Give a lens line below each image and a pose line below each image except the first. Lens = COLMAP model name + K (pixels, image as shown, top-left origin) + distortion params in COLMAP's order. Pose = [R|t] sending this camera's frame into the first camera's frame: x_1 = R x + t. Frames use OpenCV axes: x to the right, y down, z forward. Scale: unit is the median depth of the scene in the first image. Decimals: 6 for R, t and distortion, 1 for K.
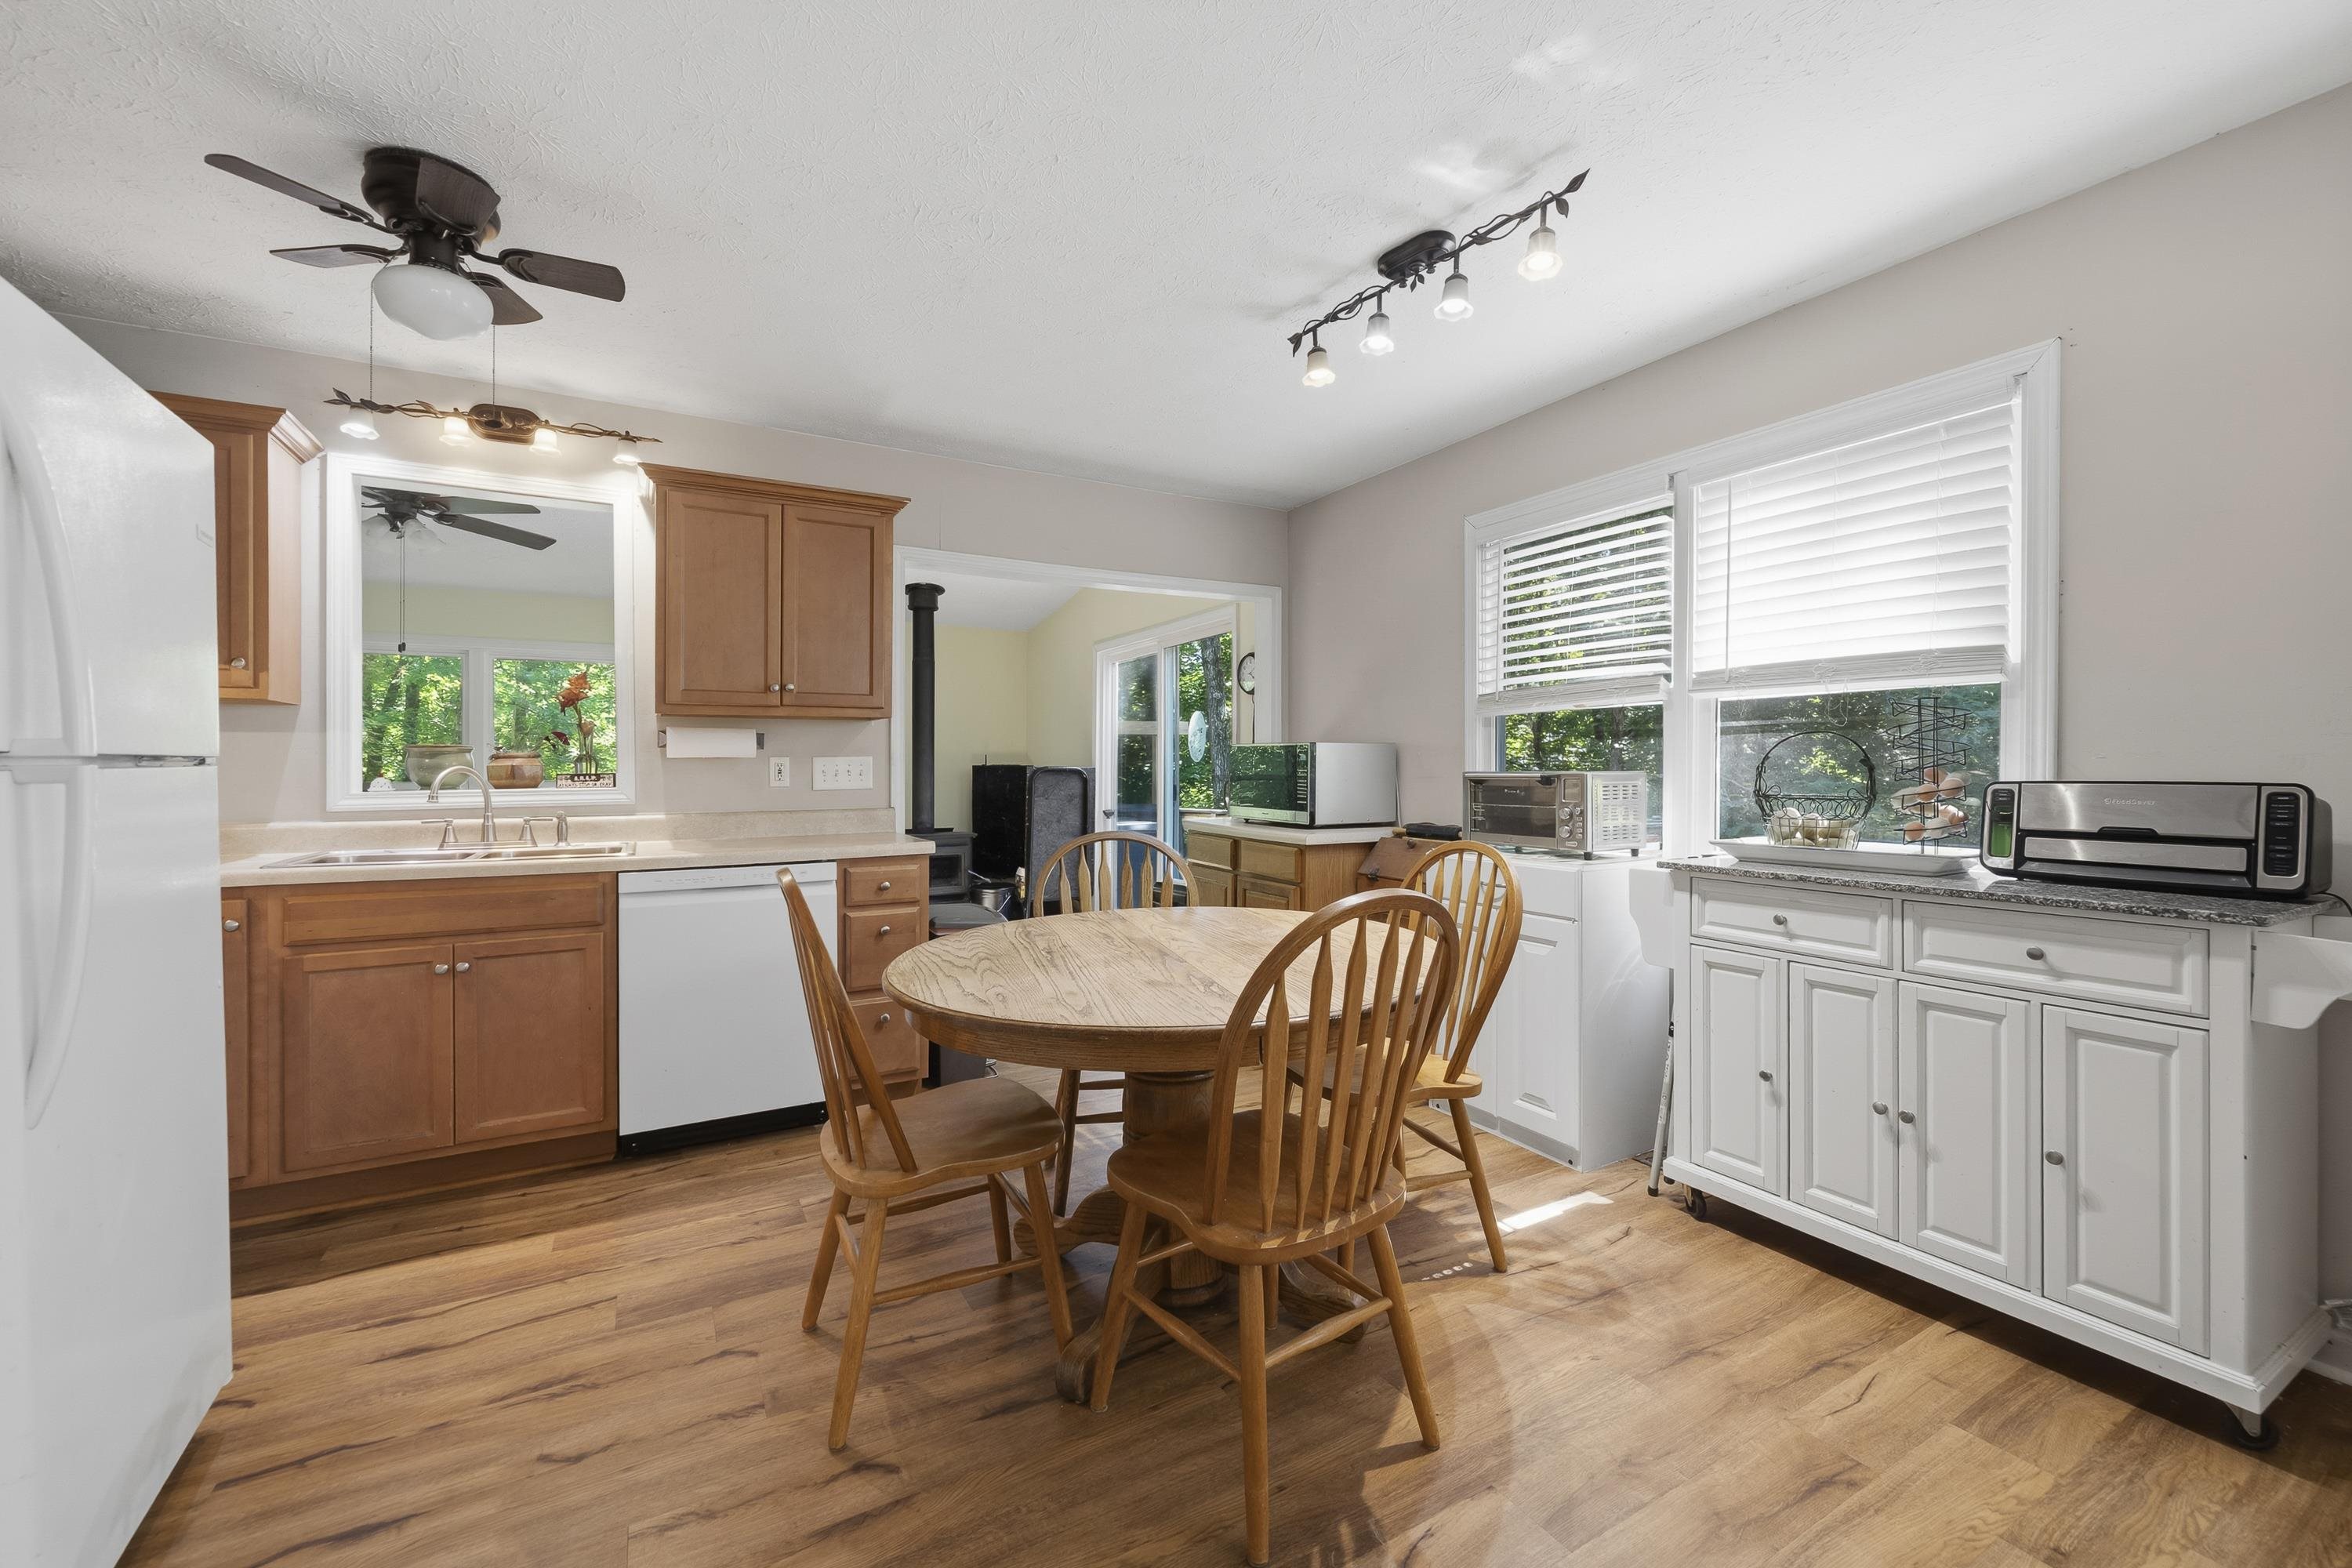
lens RADIAL K [[934.2, 0, 1161.5], [0, 934.2, 777.2], [0, 0, 1]] dist [-0.000965, 0.000289]
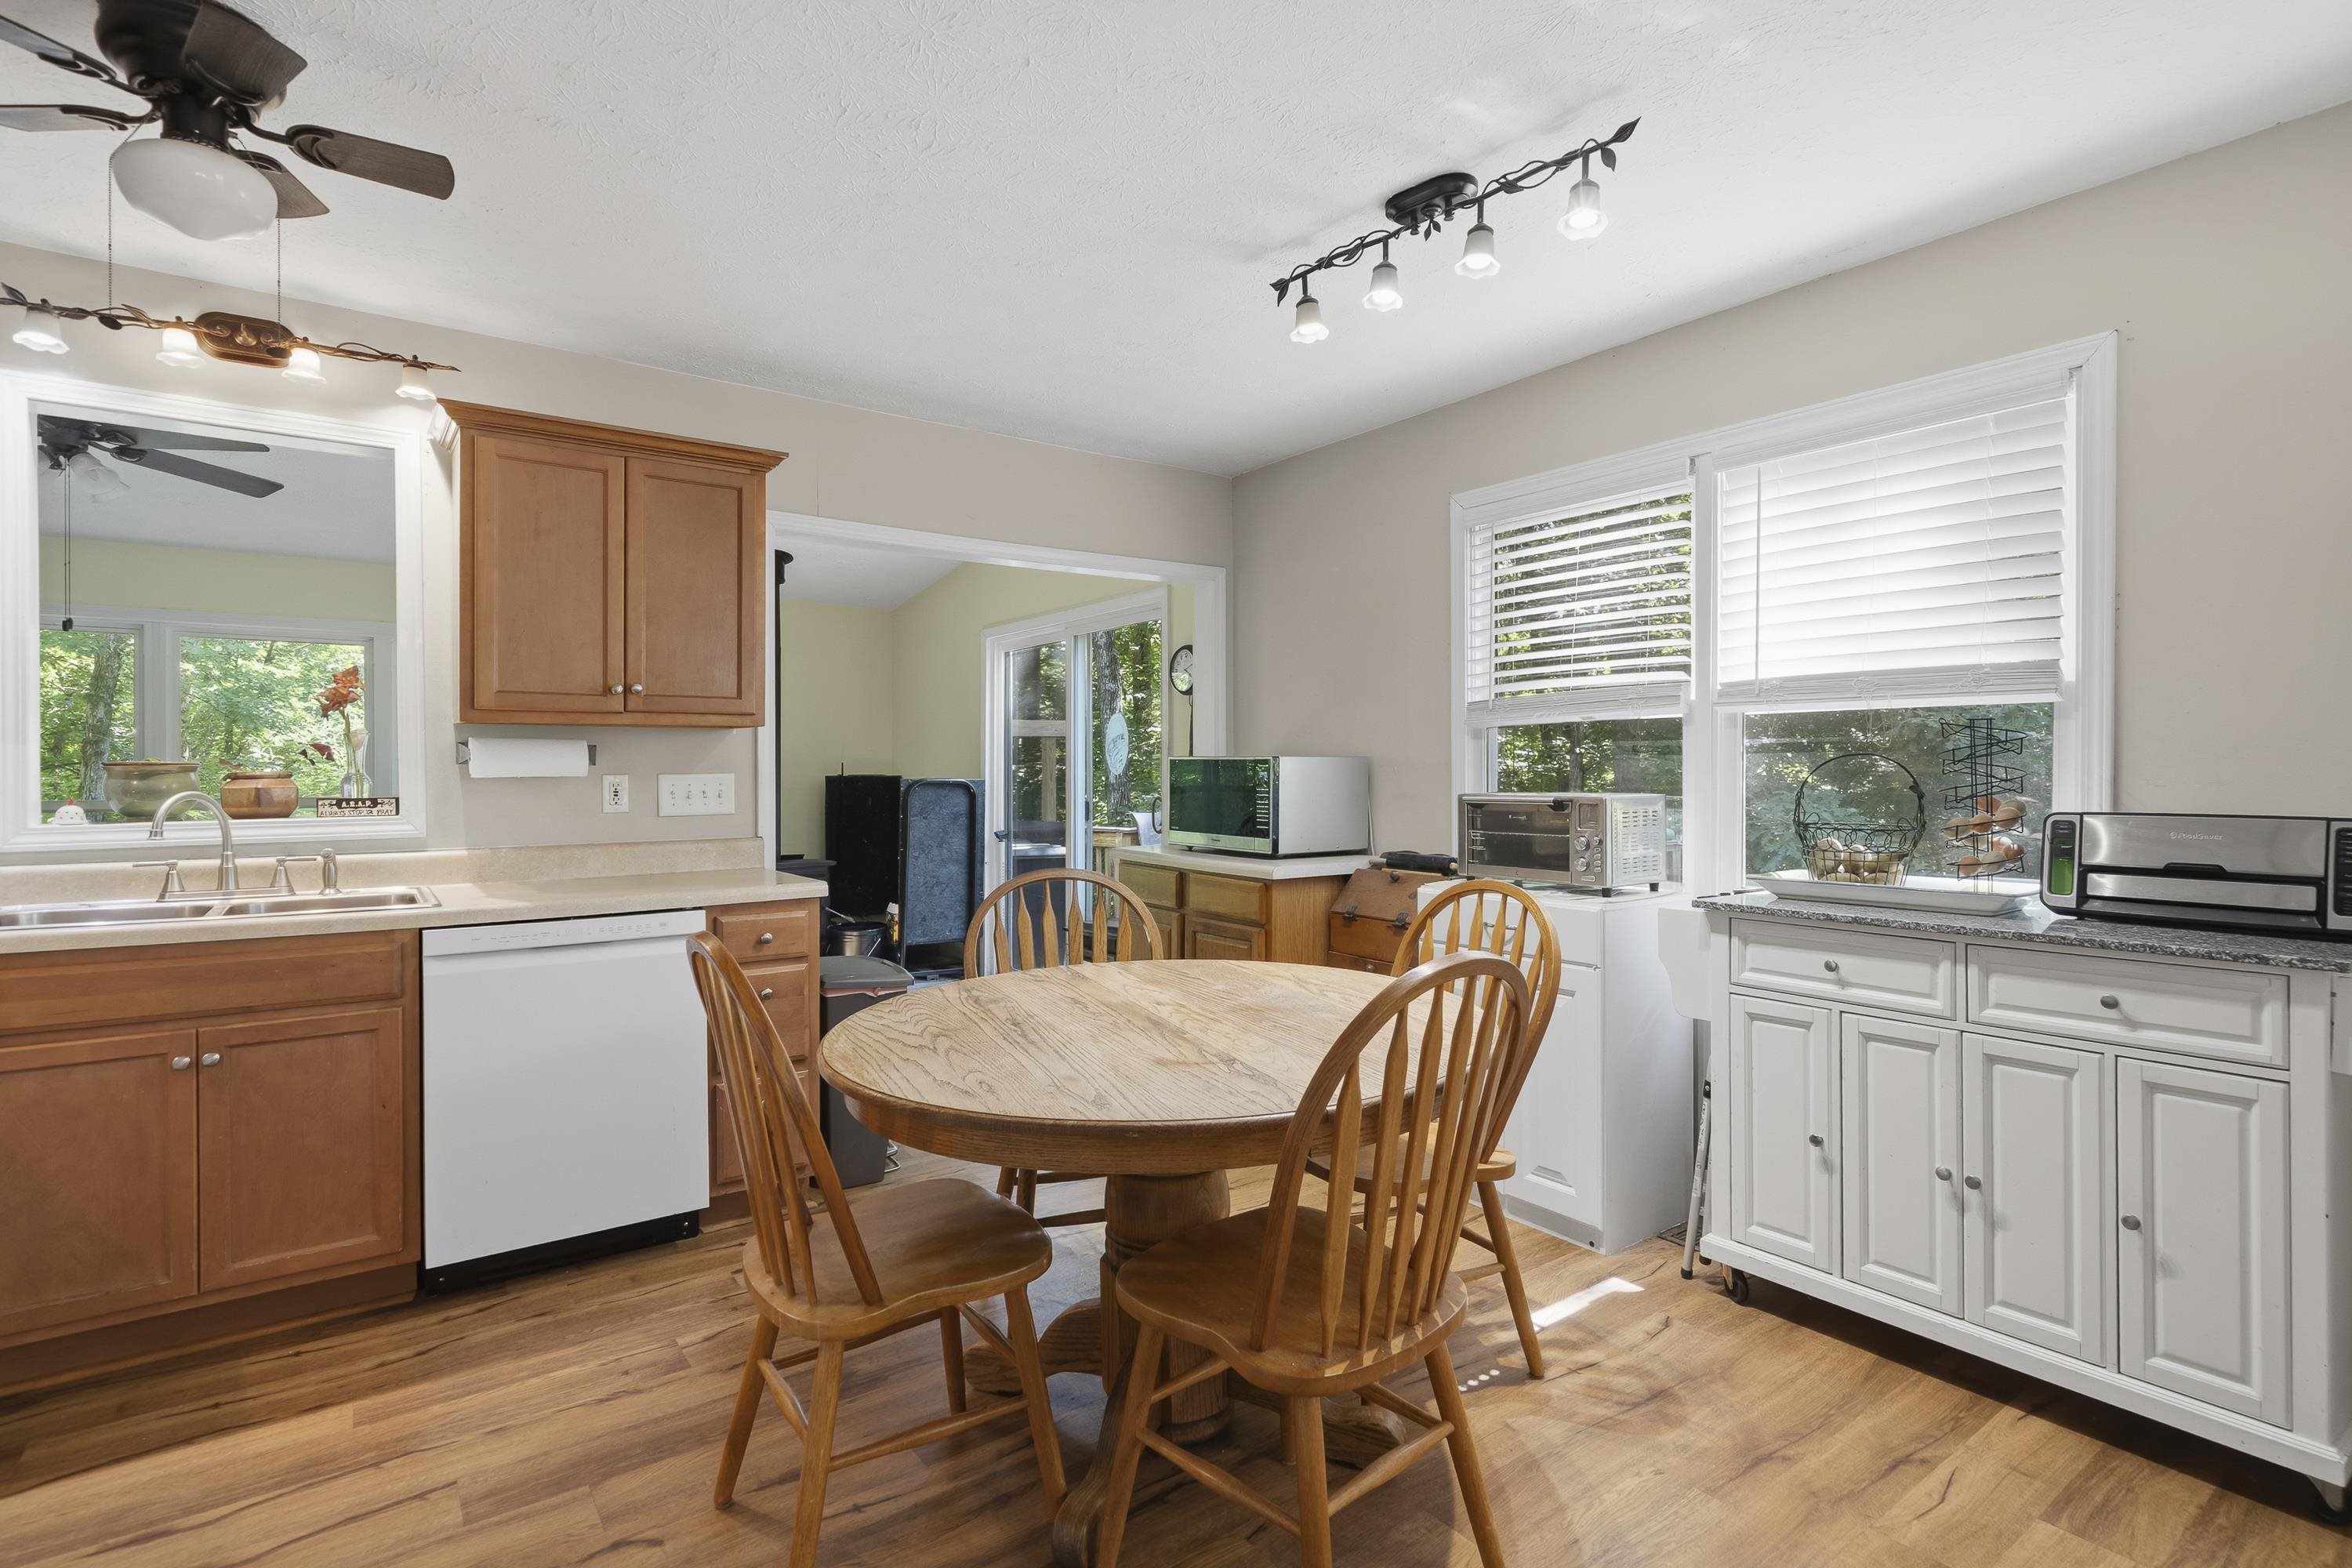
lens RADIAL K [[1133.4, 0, 1156.9], [0, 1133.4, 782.3], [0, 0, 1]] dist [0.002397, 0.000741]
pose [[0.993336, -0.001476, 0.115246, -0.092765], [0.001400, 0.999999, 0.000741, -0.021944], [-0.115247, -0.000575, 0.993337, -0.006316]]
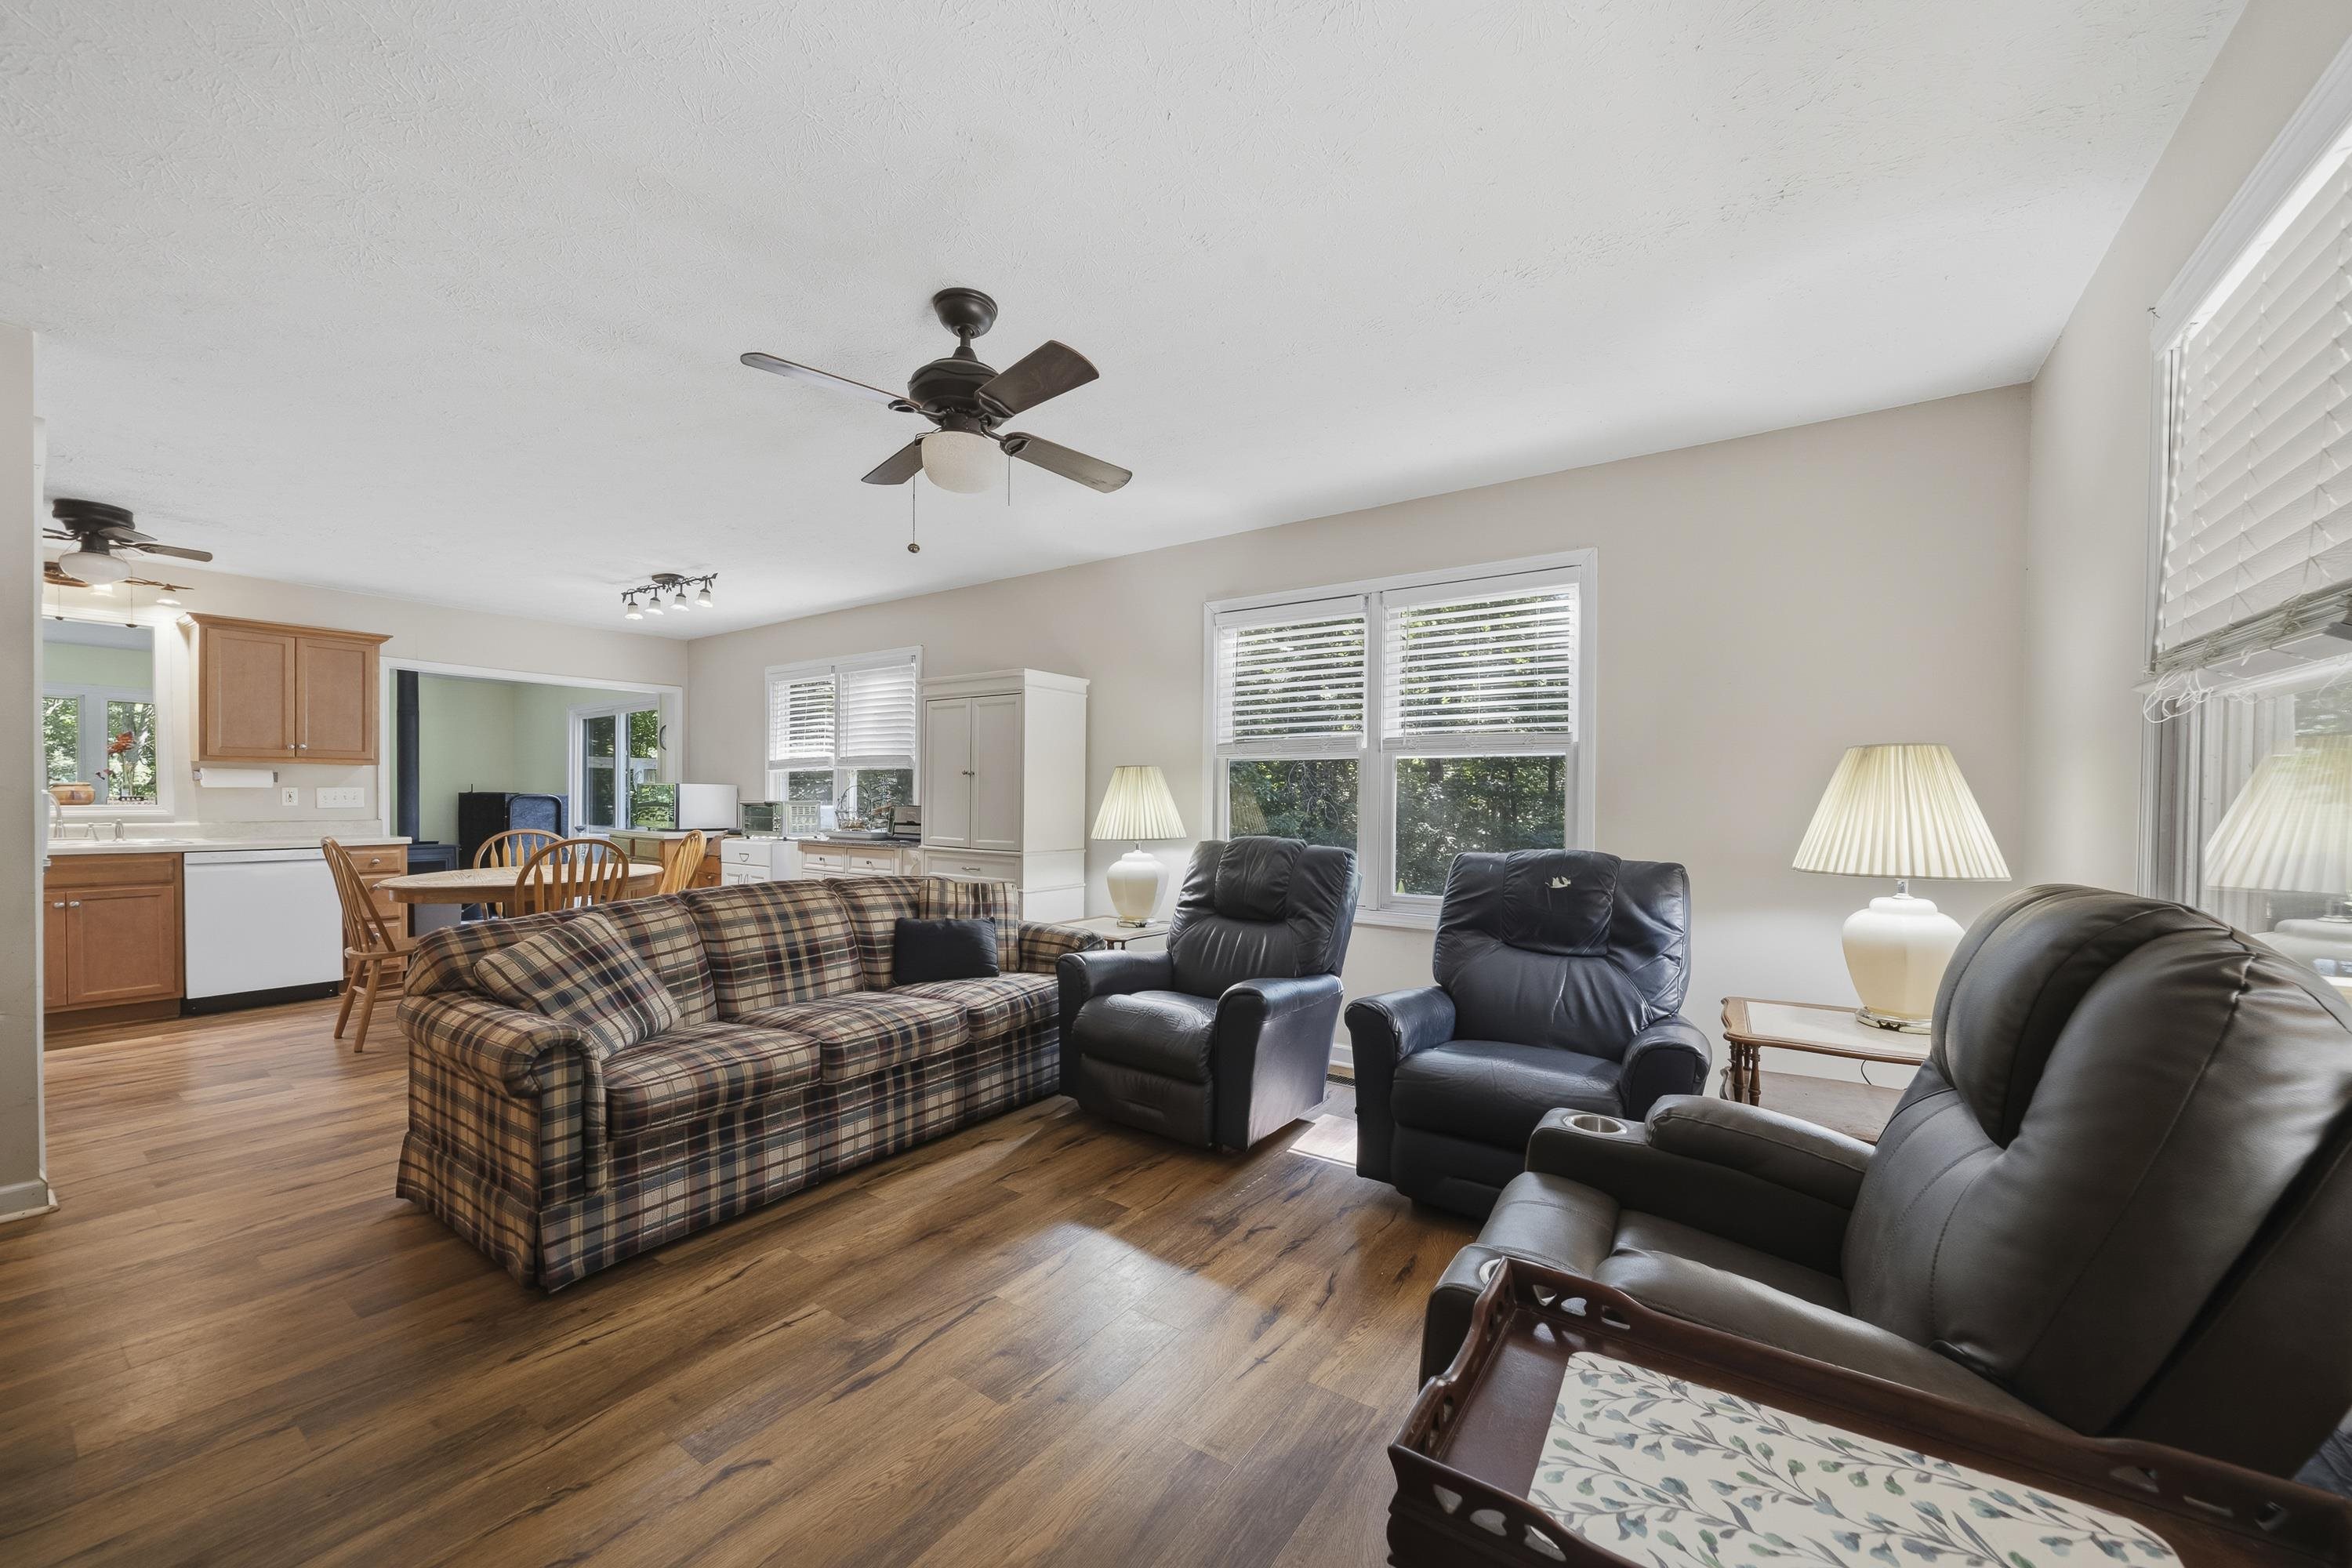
lens RADIAL K [[934.2, 0, 1195.5], [0, 934.2, 812.7], [0, 0, 1]] dist [-0.000965, 0.000289]
pose [[0.902839, 0.002728, 0.429970, 0.432163], [-0.005918, 0.999964, 0.006082, 0.004437], [-0.429938, -0.008035, 0.902823, -1.576465]]
